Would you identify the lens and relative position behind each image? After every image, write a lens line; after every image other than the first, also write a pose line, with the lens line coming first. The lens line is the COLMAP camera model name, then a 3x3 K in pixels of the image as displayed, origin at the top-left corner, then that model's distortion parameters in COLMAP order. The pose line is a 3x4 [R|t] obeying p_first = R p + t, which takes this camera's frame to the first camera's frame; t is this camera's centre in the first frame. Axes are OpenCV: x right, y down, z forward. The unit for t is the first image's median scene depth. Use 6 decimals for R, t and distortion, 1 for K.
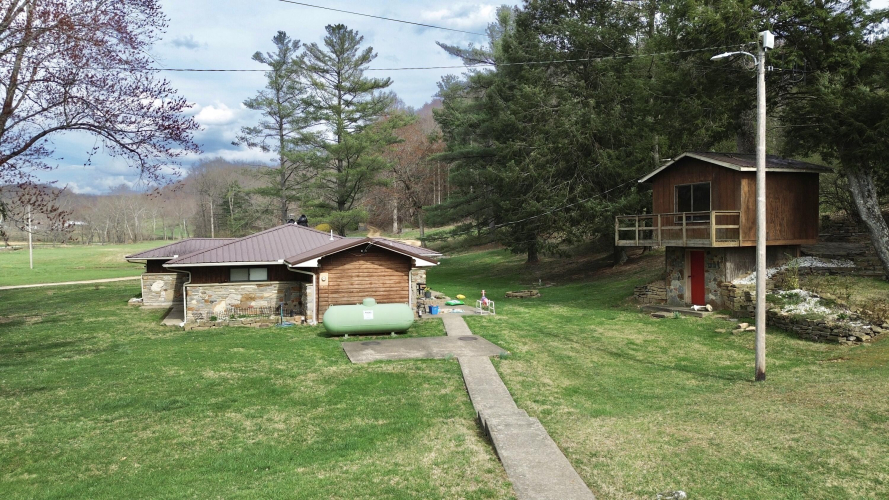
lens RADIAL K [[624.1, 0, 440.6], [0, 624.1, 246.2], [0, 0, 1]] dist [0.002771, -0.005088]
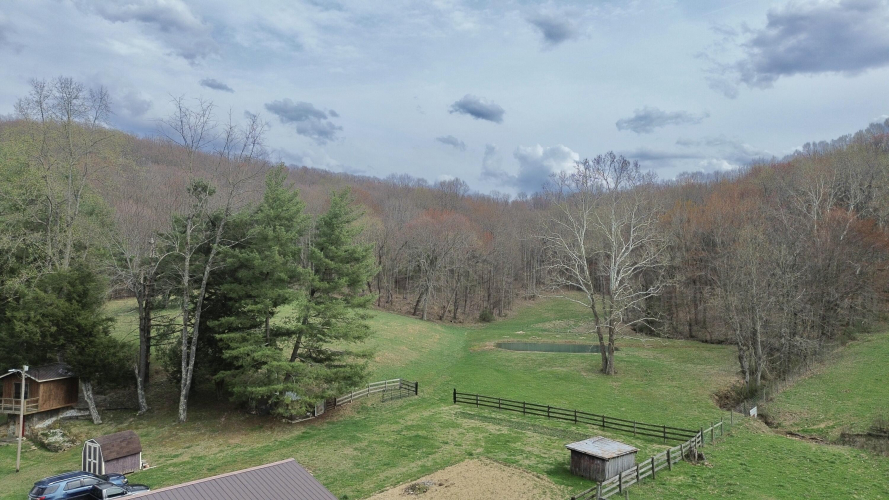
lens RADIAL K [[624.1, 0, 440.6], [0, 624.1, 246.2], [0, 0, 1]] dist [0.002771, -0.005088]
pose [[0.667332, 0.060351, 0.742311, -0.367108], [0.005856, 0.996255, -0.086261, -0.480033], [-0.744737, 0.061912, 0.664480, -2.077229]]
